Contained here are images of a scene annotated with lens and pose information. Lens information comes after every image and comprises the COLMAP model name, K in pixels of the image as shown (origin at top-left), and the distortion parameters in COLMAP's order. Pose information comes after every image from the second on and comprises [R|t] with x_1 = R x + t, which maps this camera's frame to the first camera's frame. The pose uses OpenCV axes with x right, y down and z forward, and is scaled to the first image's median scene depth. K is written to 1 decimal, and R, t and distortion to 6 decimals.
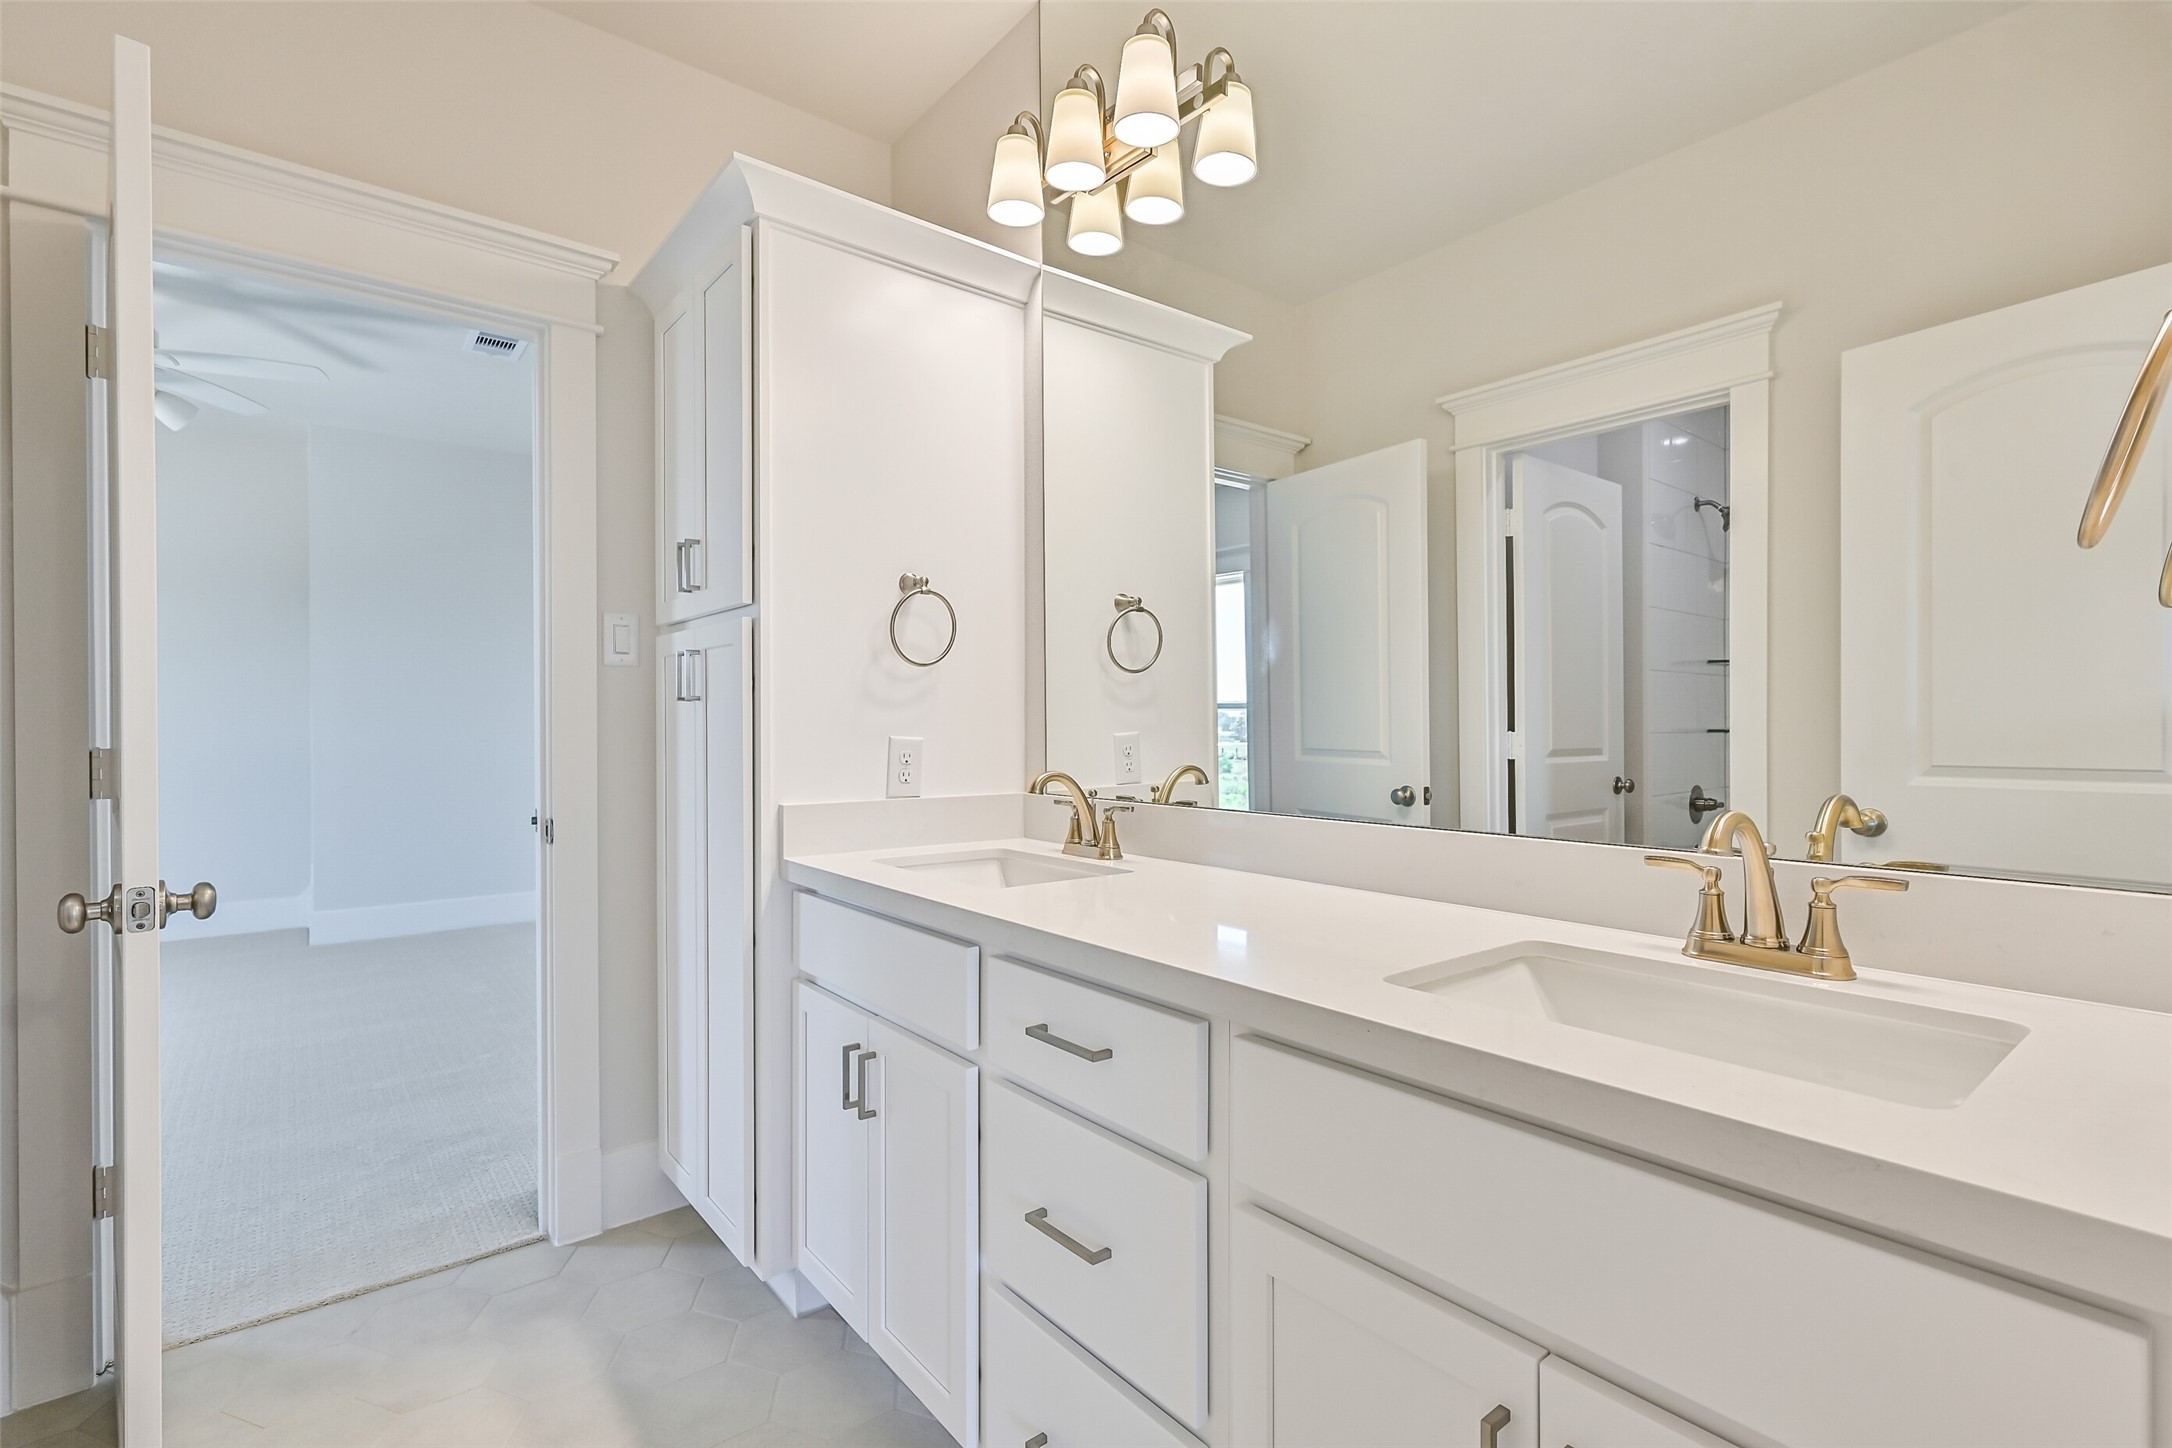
lens RADIAL K [[988.4, 0, 1087.3], [0, 988.4, 718.6], [0, 0, 1]] dist [0.000371, 0.000056]
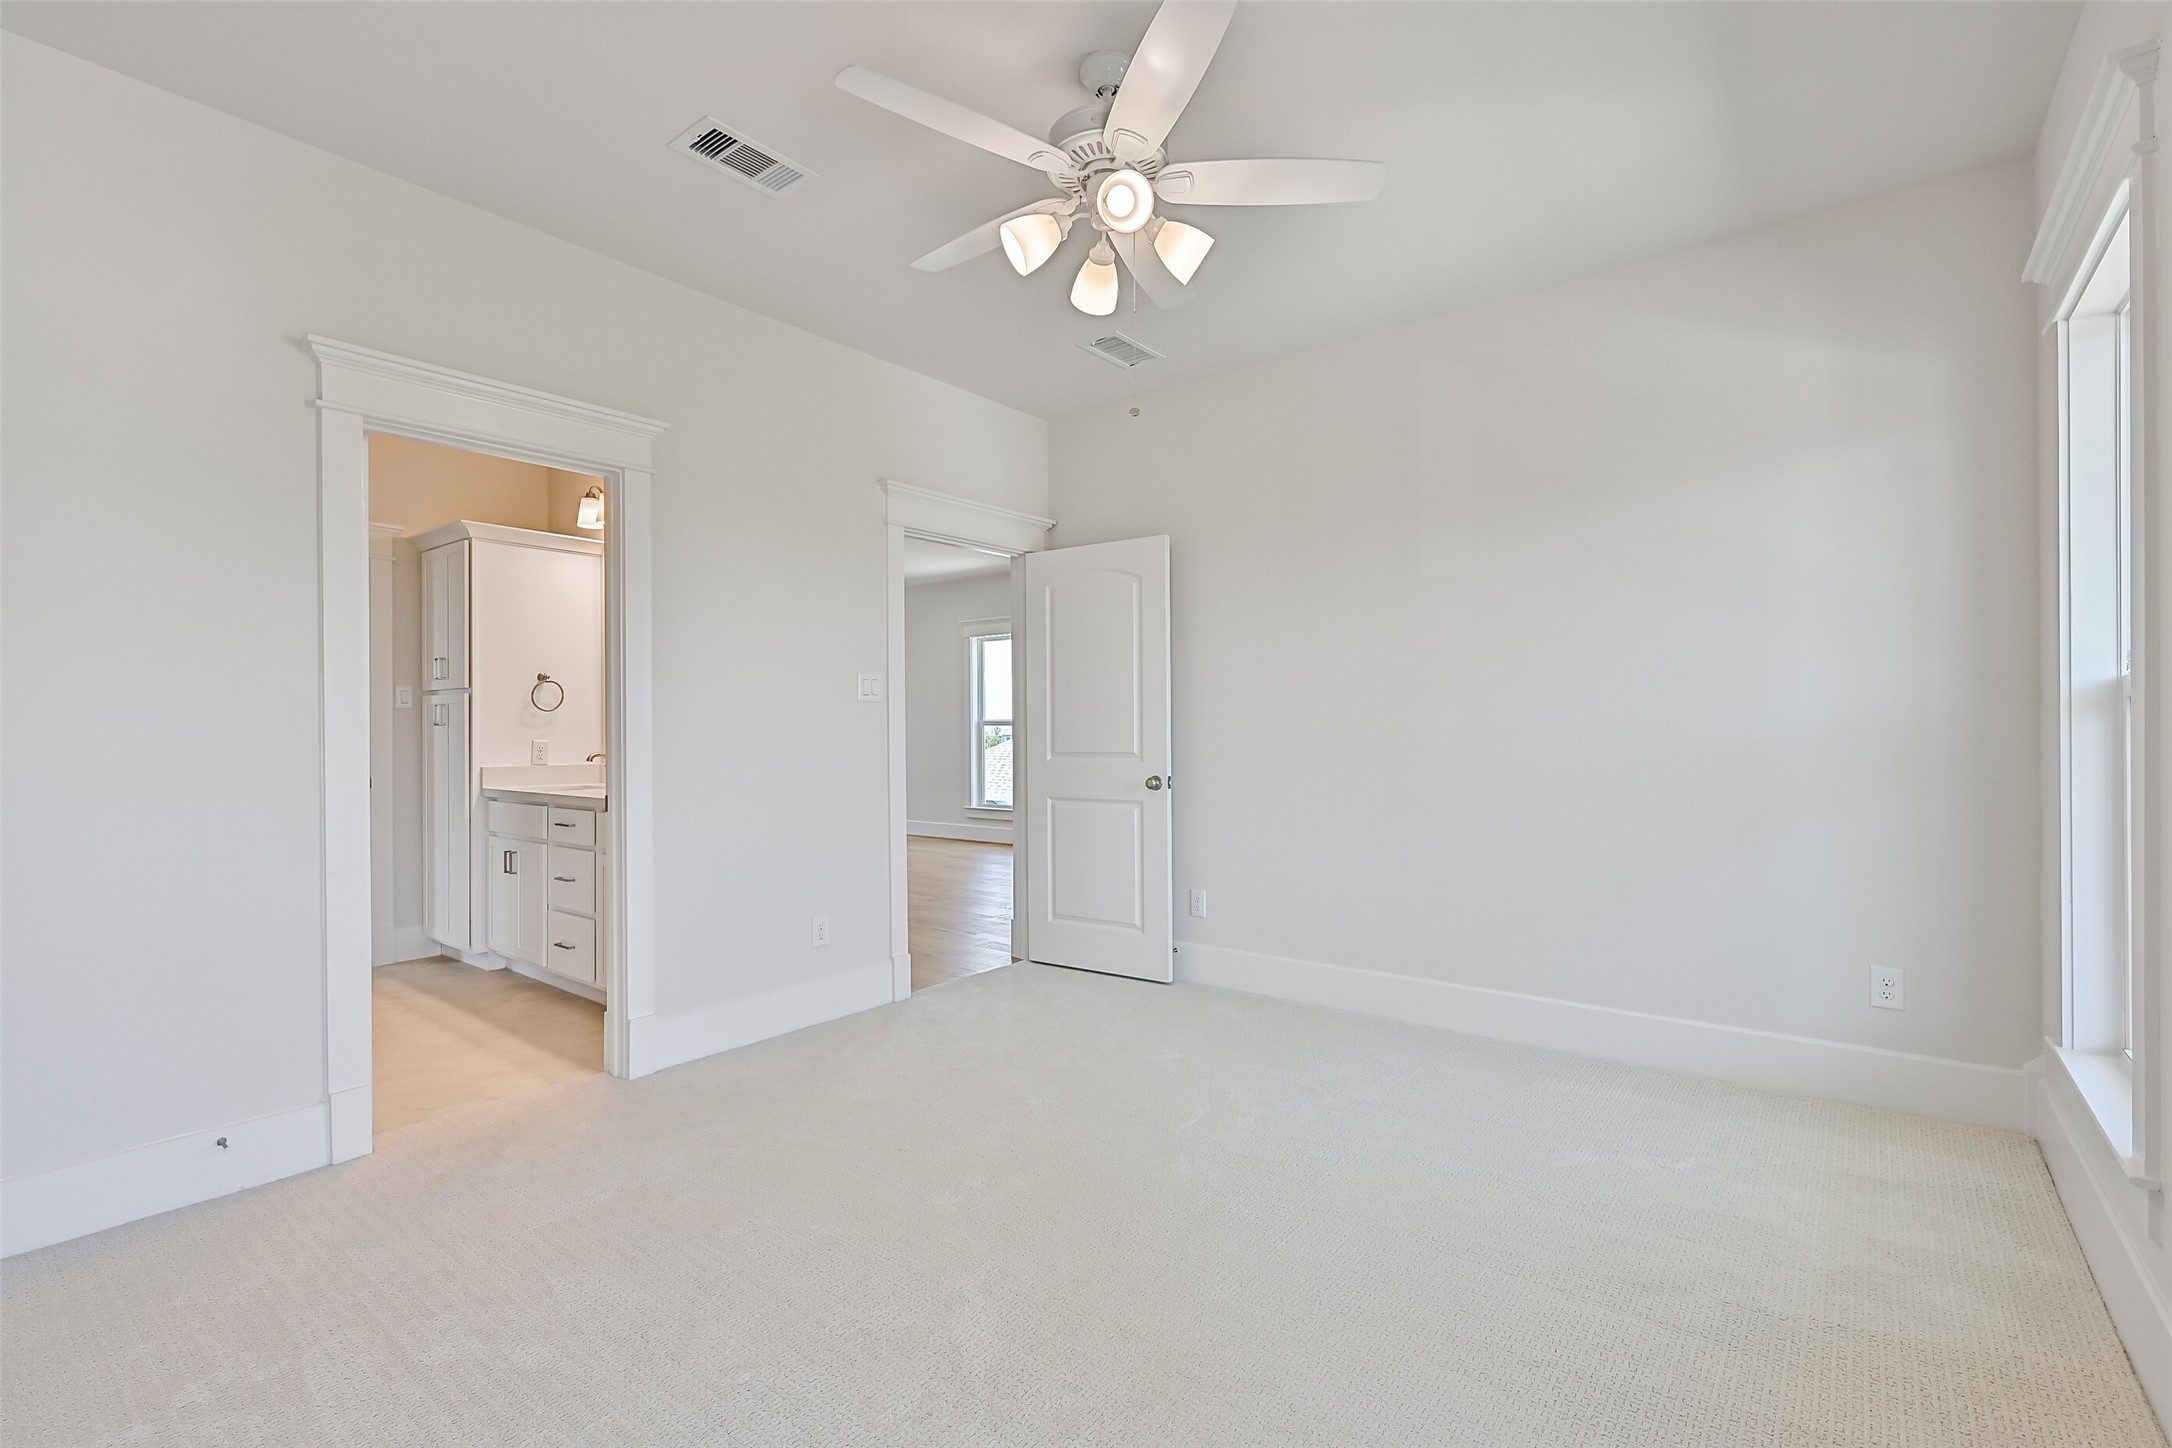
lens RADIAL K [[948.9, 0, 1096.9], [0, 948.9, 727.5], [0, 0, 1]] dist [-0.001085, -0.000059]
pose [[0.973300, -0.002888, 0.229519, 0.620324], [0.004678, 0.999963, -0.007256, 0.011409], [-0.229489, 0.008136, 0.973277, -1.605796]]
